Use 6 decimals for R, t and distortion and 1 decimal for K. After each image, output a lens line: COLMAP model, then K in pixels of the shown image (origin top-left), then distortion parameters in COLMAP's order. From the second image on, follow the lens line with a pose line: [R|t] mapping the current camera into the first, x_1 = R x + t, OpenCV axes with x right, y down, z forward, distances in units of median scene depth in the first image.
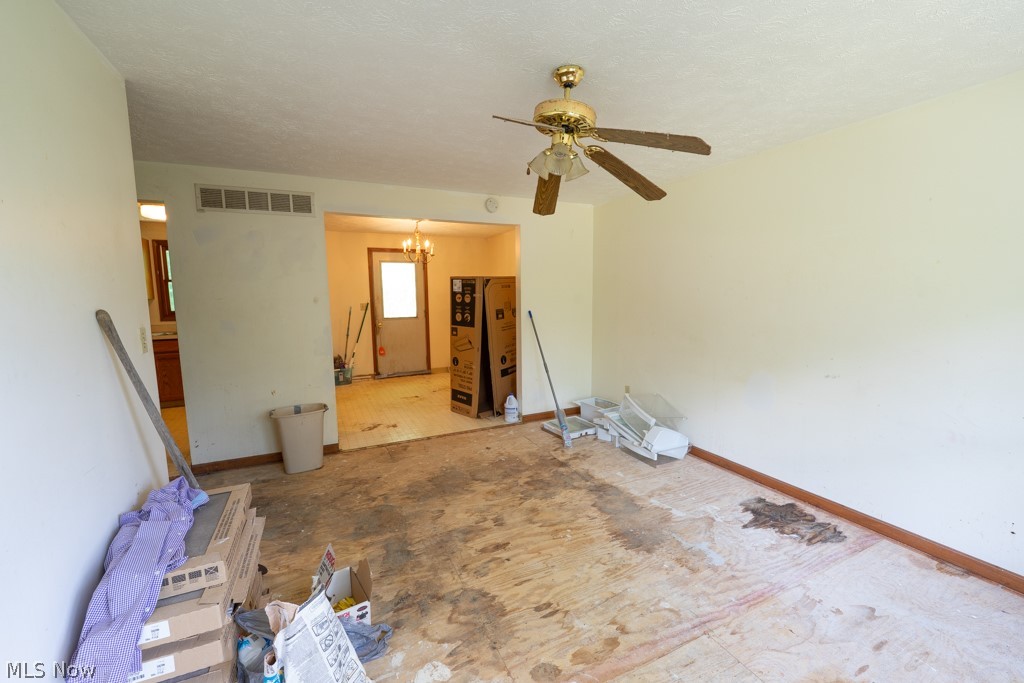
lens RADIAL K [[413.6, 0, 511.6], [0, 413.6, 343.0], [0, 0, 1]] dist [-0.007987, -0.002608]
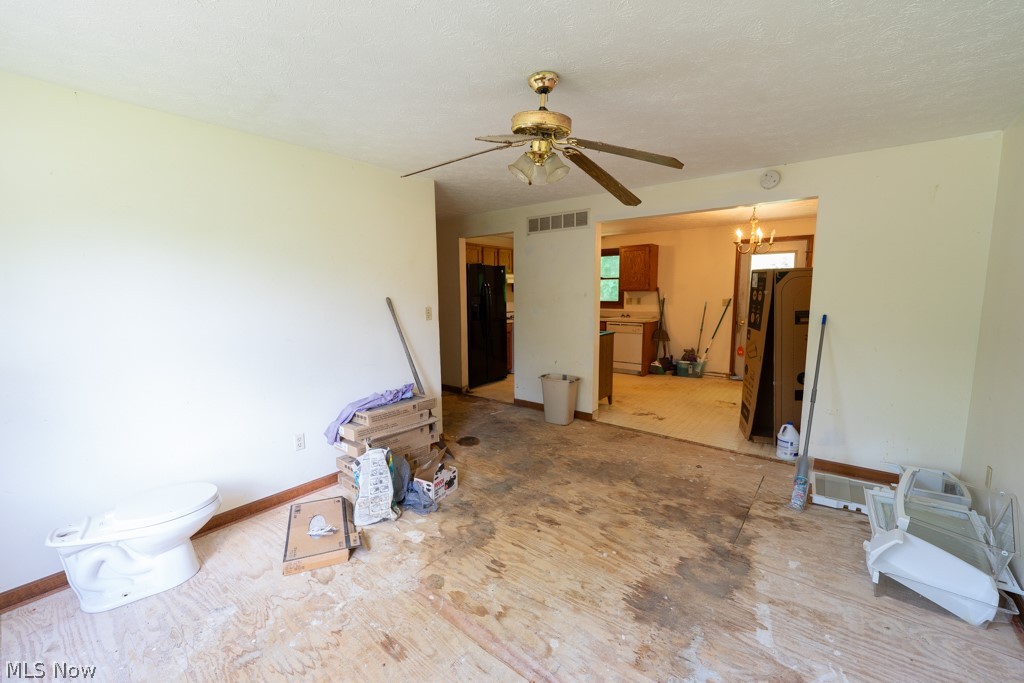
lens RADIAL K [[413.6, 0, 515.6], [0, 413.6, 344.0], [0, 0, 1]] dist [-0.007987, -0.002608]
pose [[0.439403, 0.123067, -0.889820, 0.609911], [-0.106727, 0.990707, 0.084317, -0.042628], [0.891927, 0.057919, 0.448454, 0.282881]]
